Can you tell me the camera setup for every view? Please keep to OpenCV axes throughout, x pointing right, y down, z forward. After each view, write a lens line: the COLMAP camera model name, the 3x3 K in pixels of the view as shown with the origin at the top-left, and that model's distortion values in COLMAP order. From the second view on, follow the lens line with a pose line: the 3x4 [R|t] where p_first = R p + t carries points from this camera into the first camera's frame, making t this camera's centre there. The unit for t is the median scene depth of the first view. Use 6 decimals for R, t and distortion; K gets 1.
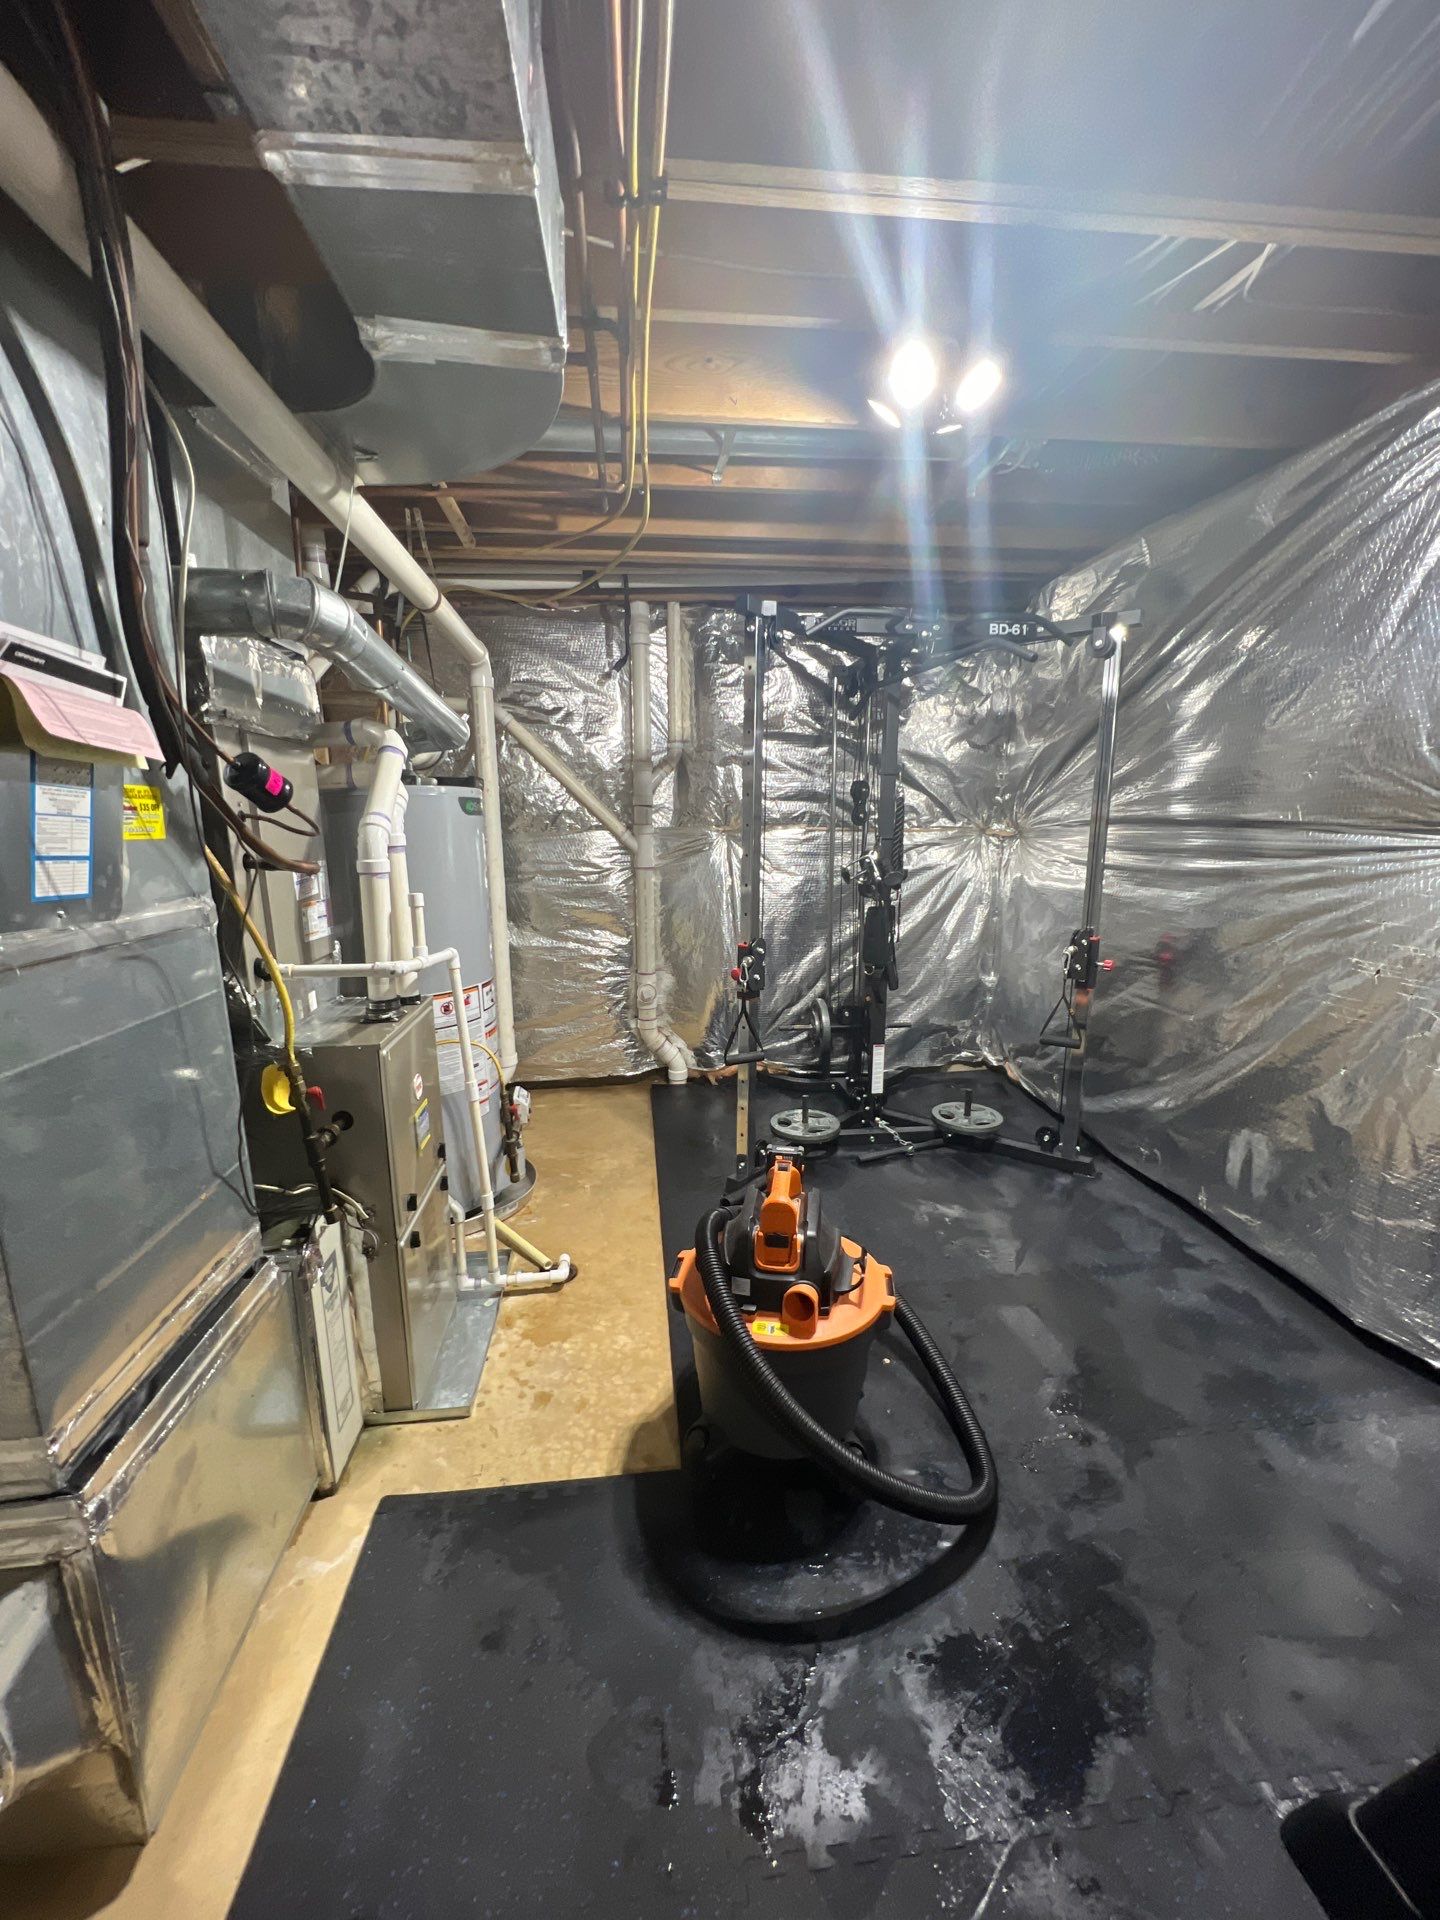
lens RADIAL K [[761.2, 0, 723.6], [0, 761.2, 963.8], [0, 0, 1]] dist [0.000510, 0.000173]
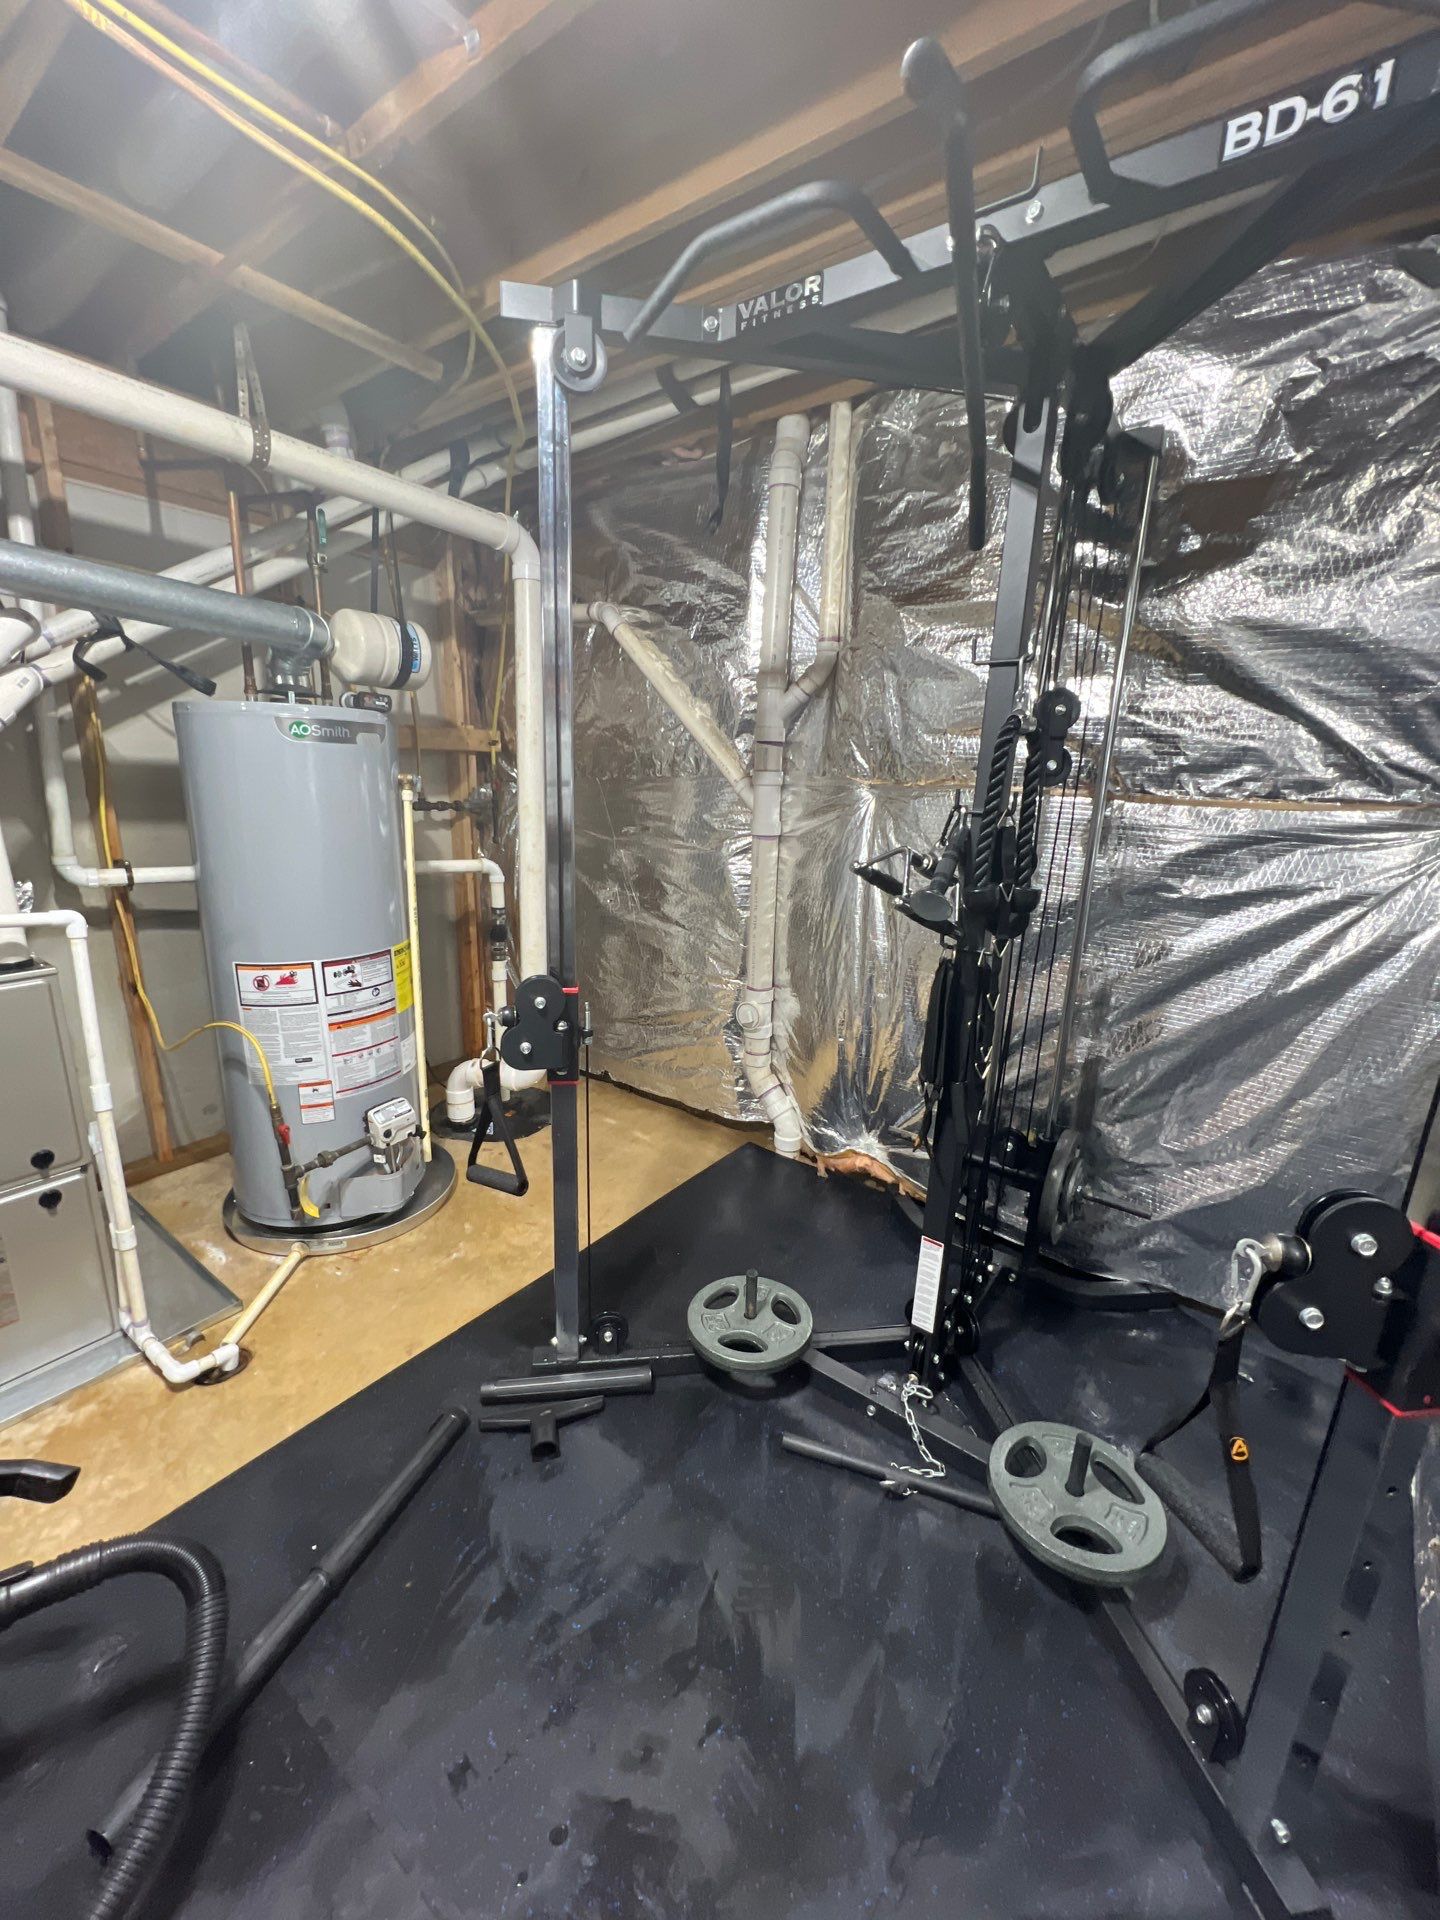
lens RADIAL K [[774.7, 0, 704.0], [0, 774.7, 957.8], [0, 0, 1]] dist [-0.000199, 0.000121]
pose [[0.712079, 0.197965, -0.673612, 0.330823], [-0.173142, 0.979308, 0.104776, -0.079771], [0.680415, 0.042022, 0.731621, 0.449143]]
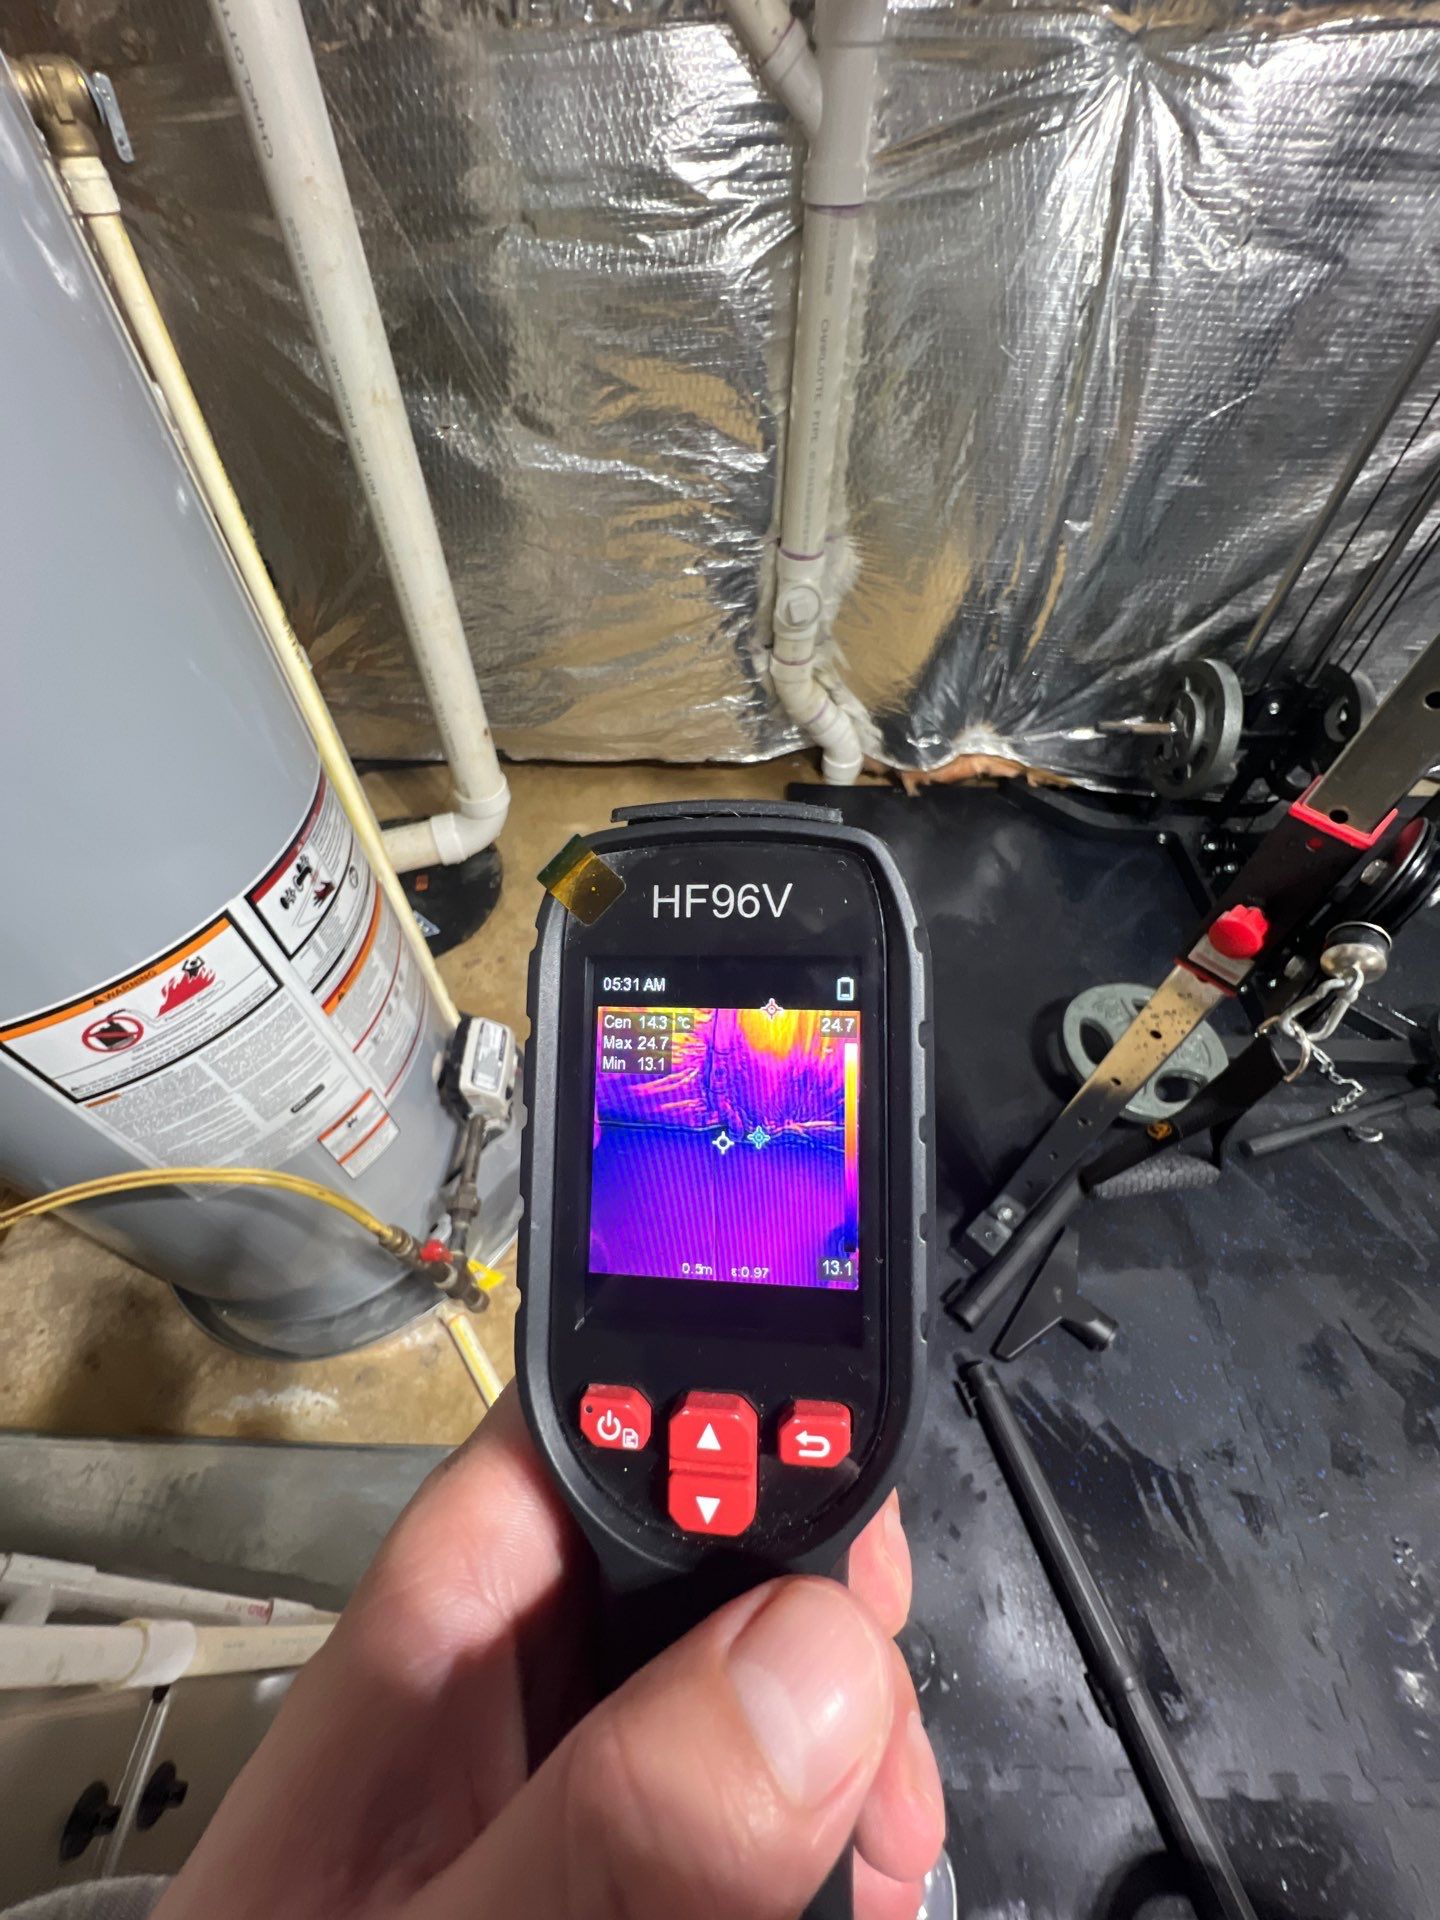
lens RADIAL K [[774.7, 0, 704.0], [0, 774.7, 957.8], [0, 0, 1]] dist [-0.000199, 0.000121]
pose [[0.984253, 0.129940, -0.119837, -0.074753], [-0.025327, 0.774625, 0.631914, -0.082164], [0.174939, -0.618928, 0.765718, 0.528697]]
